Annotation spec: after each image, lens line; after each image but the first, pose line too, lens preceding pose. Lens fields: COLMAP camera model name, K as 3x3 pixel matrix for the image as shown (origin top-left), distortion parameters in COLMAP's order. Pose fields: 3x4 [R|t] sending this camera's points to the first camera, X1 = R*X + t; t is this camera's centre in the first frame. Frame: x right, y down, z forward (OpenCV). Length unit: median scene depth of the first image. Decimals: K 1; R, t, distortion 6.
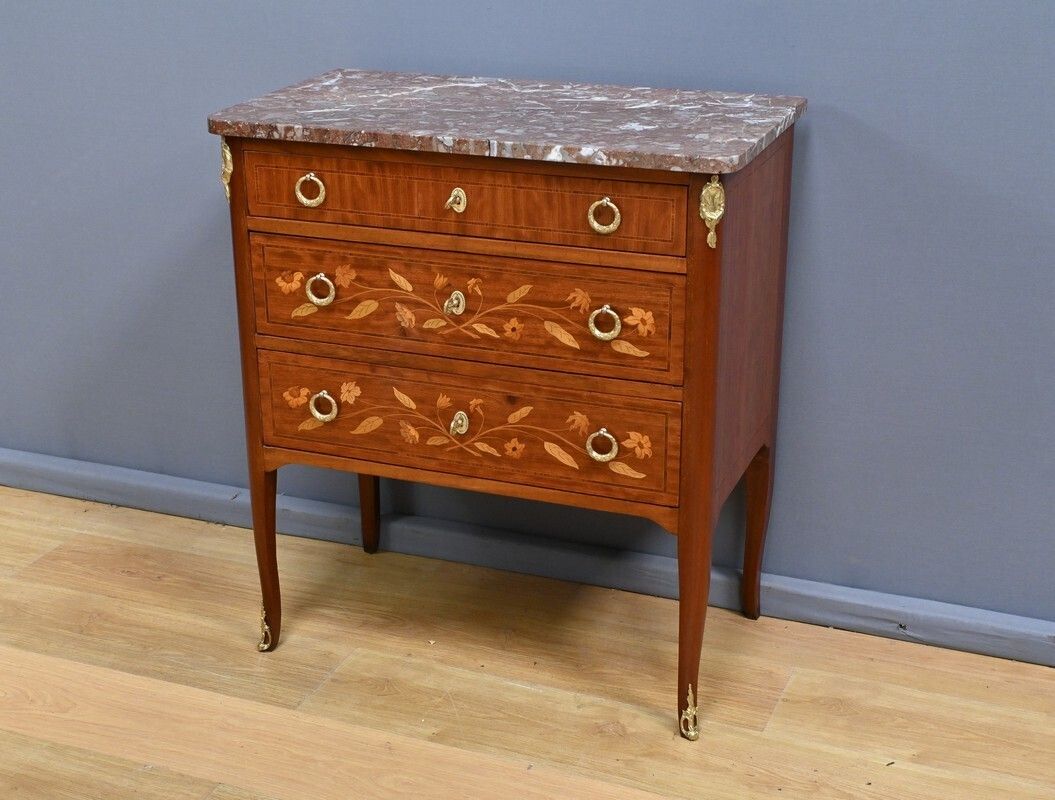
lens RADIAL K [[1670.8, 0, 498.3], [0, 1670.8, 415.9], [0, 0, 1]] dist [-0.000933, 0.043458]
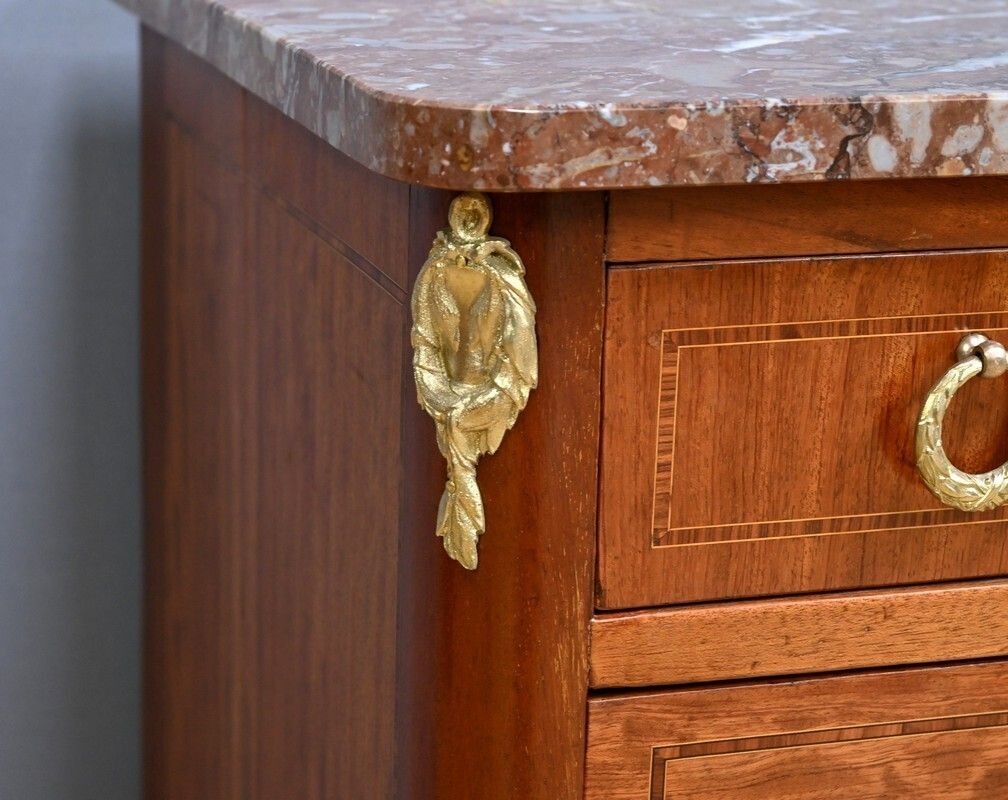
lens RADIAL K [[2632.4, 0, 405.9], [0, 2632.4, 399.1], [0, 0, 1]] dist [0.007050, -0.112030]
pose [[0.786356, -0.136224, 0.602567, -0.350551], [0.200951, 0.978744, -0.040976, -0.140311], [-0.584177, 0.153309, 0.797015, 0.803502]]
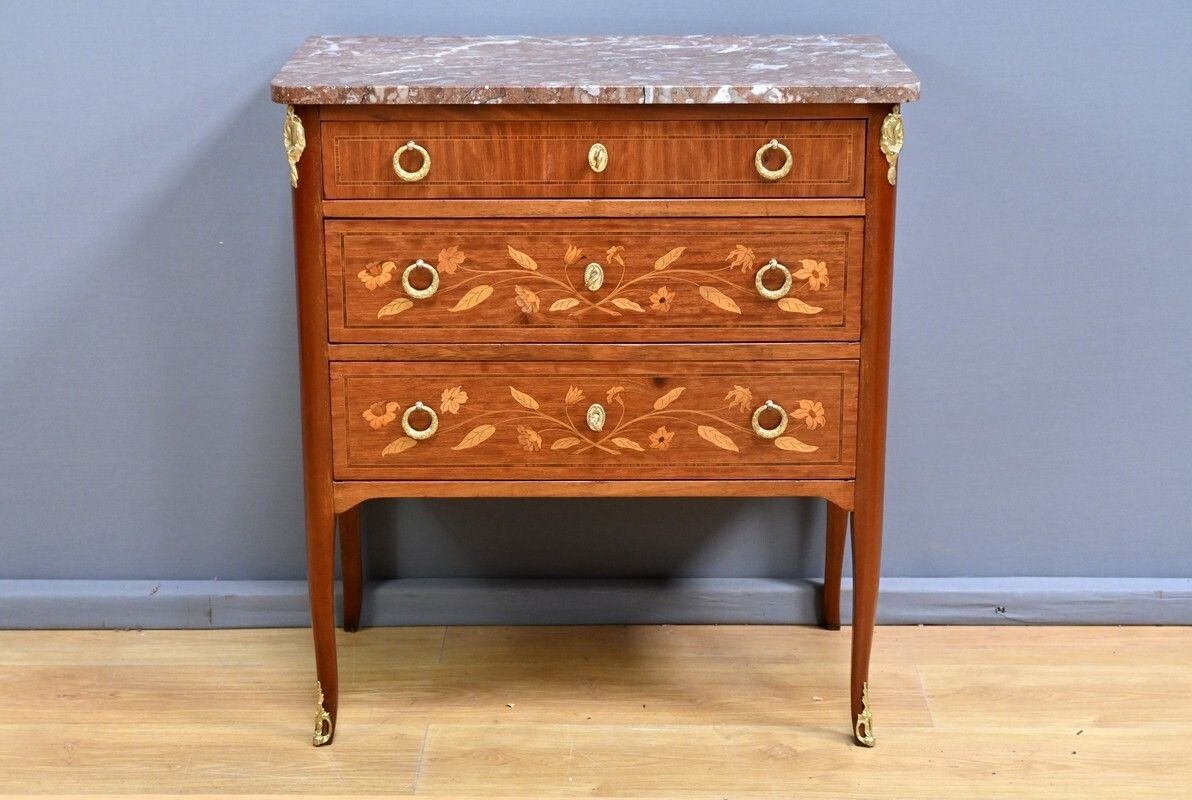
lens RADIAL K [[2301.8, 0, 596.0], [0, 2301.8, 400.0], [0, 0, 1]] dist [0.043007, -0.200333]
pose [[0.926639, -0.100843, 0.362176, -0.467072], [0.130059, 0.989858, -0.057147, 0.065168], [-0.352740, 0.100058, 0.930356, -0.115046]]
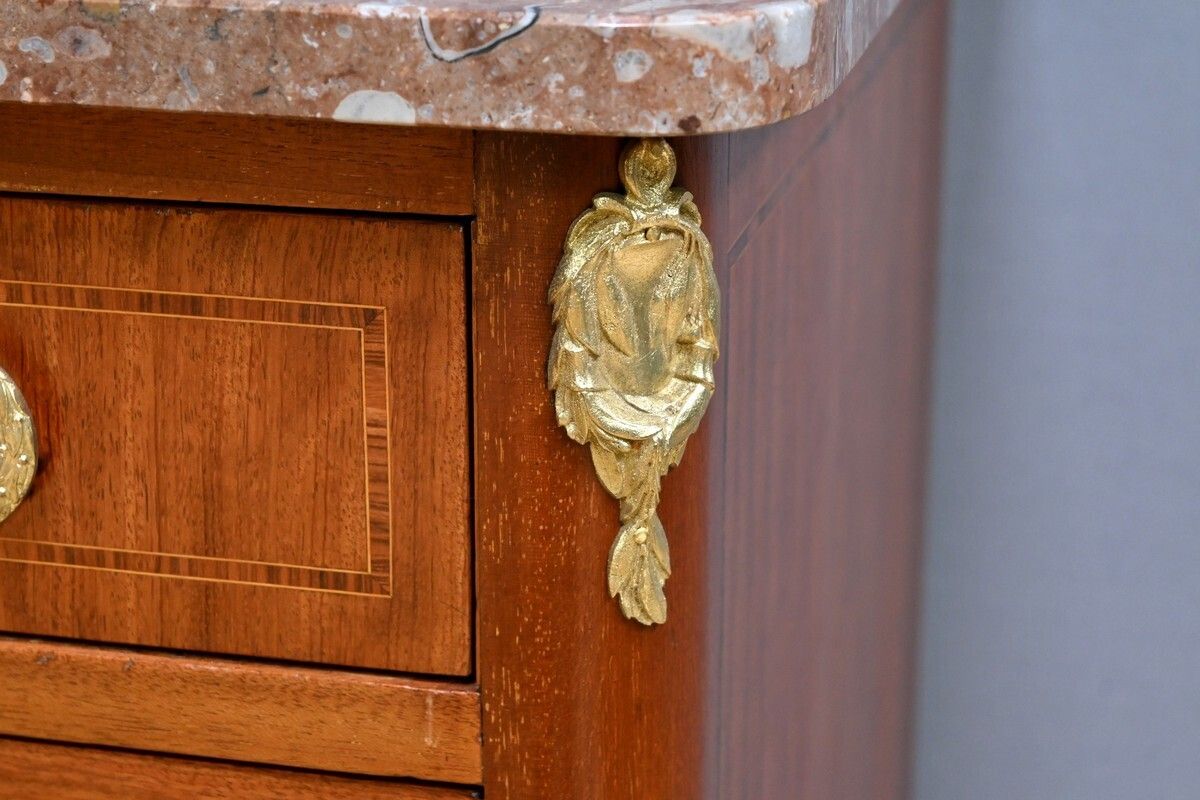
lens RADIAL K [[2255.1, 0, 600.8], [0, 2255.1, 226.1], [0, 0, 1]] dist [0.018542, 0.005561]
pose [[0.987409, -0.028805, 0.155546, 0.087082], [0.046050, 0.993037, -0.108427, -0.106464], [-0.151339, 0.114225, 0.981860, 0.741608]]
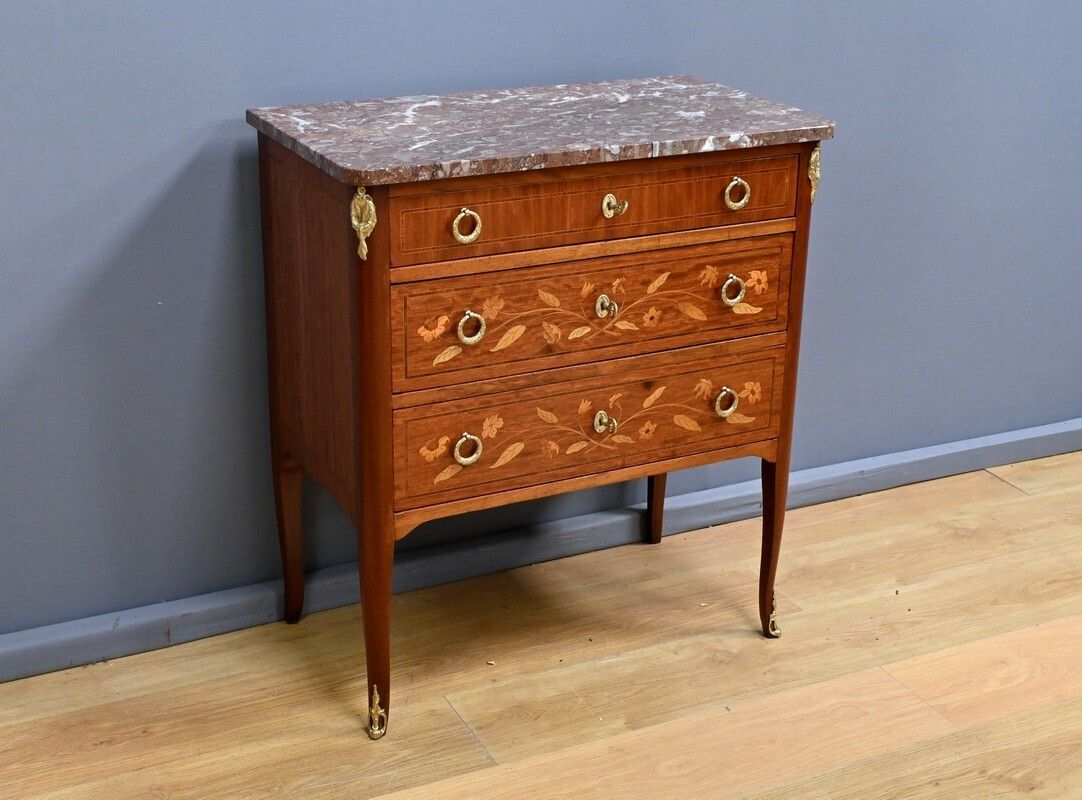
lens RADIAL K [[1614.9, 0, 541.0], [0, 1614.9, 400.0], [0, 0, 1]] dist [0.004856, -0.020569]
pose [[0.657655, -0.254311, 0.709095, -0.771113], [0.255307, 0.960831, 0.107809, -0.129379], [-0.708737, 0.110136, 0.696822, 0.340437]]
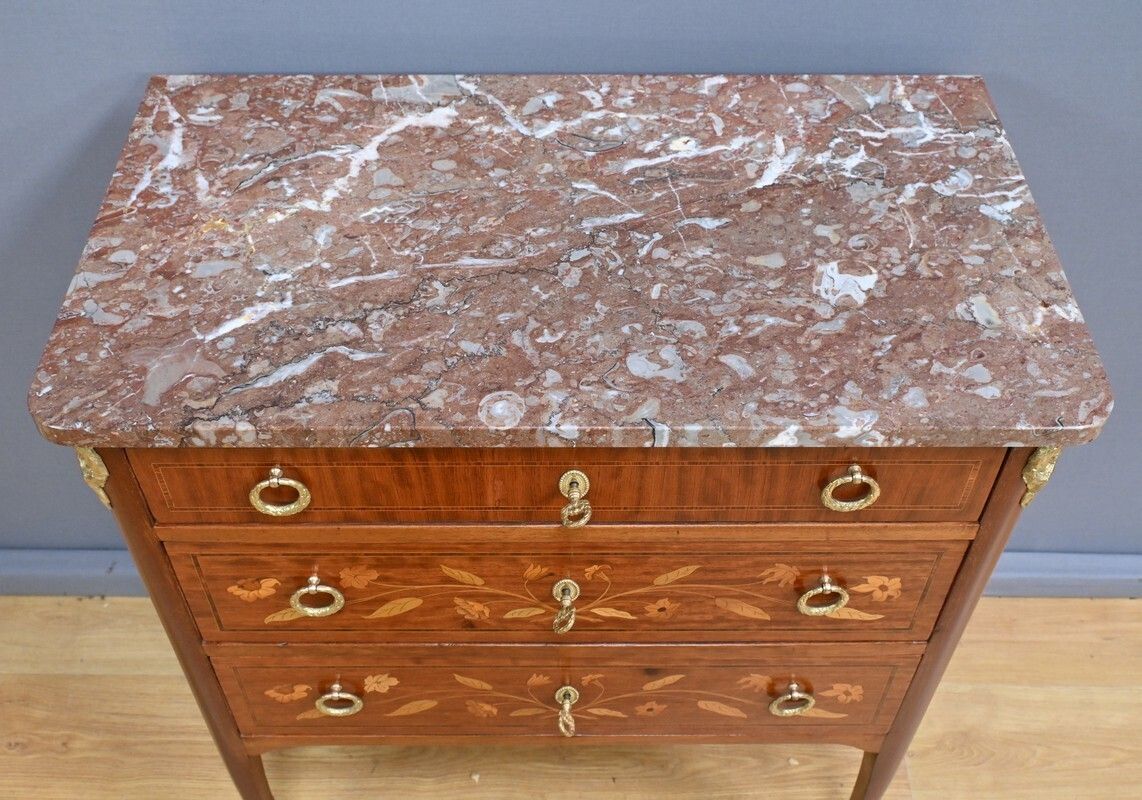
lens RADIAL K [[1237.2, 0, 558.9], [0, 1237.2, 418.2], [0, 0, 1]] dist [0.002372, -0.034115]
pose [[0.926706, -0.273588, 0.257617, -0.126160], [0.126206, 0.872307, 0.472391, -0.337261], [-0.353962, -0.405254, 0.842900, 0.646800]]
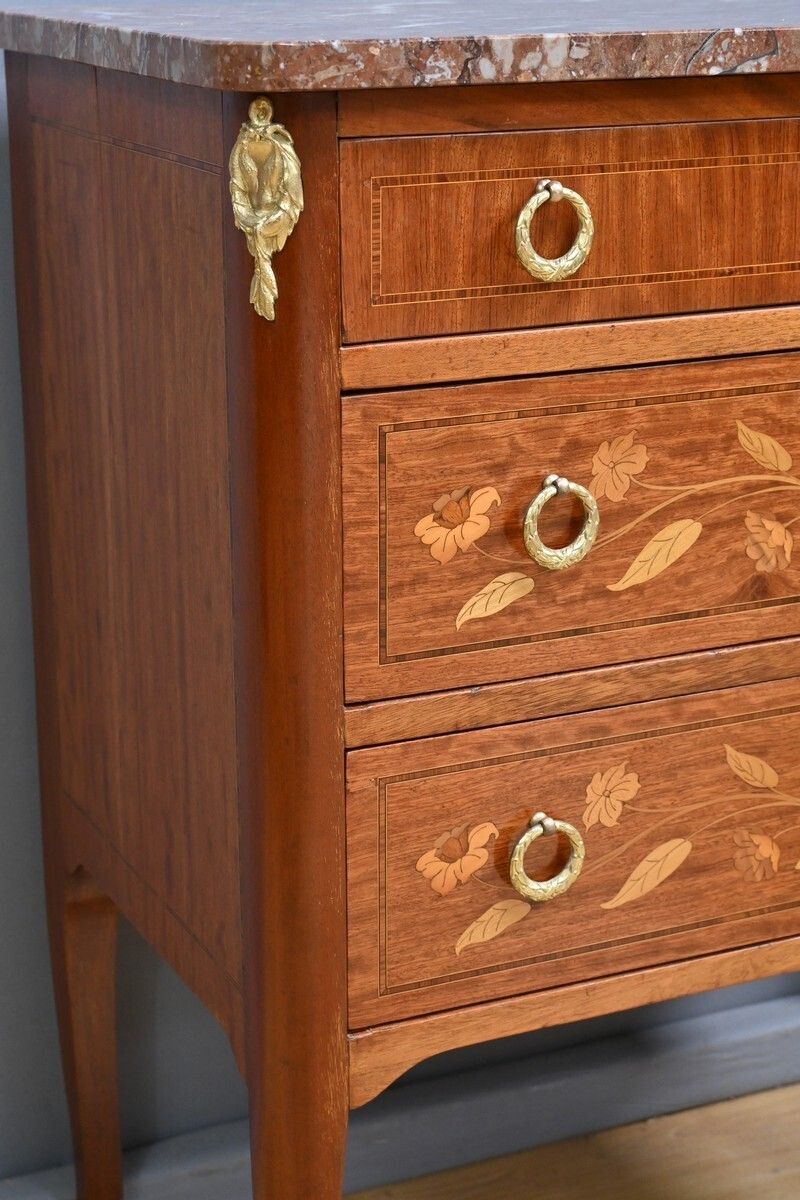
lens RADIAL K [[2255.1, 0, 400.0], [0, 2255.1, 600.0], [0, 0, 1]] dist [0.018542, 0.005561]
pose [[0.688702, -0.202932, 0.696066, -0.474260], [0.263652, 0.964404, 0.020301, -0.080761], [-0.675409, 0.169539, 0.717690, 0.709320]]
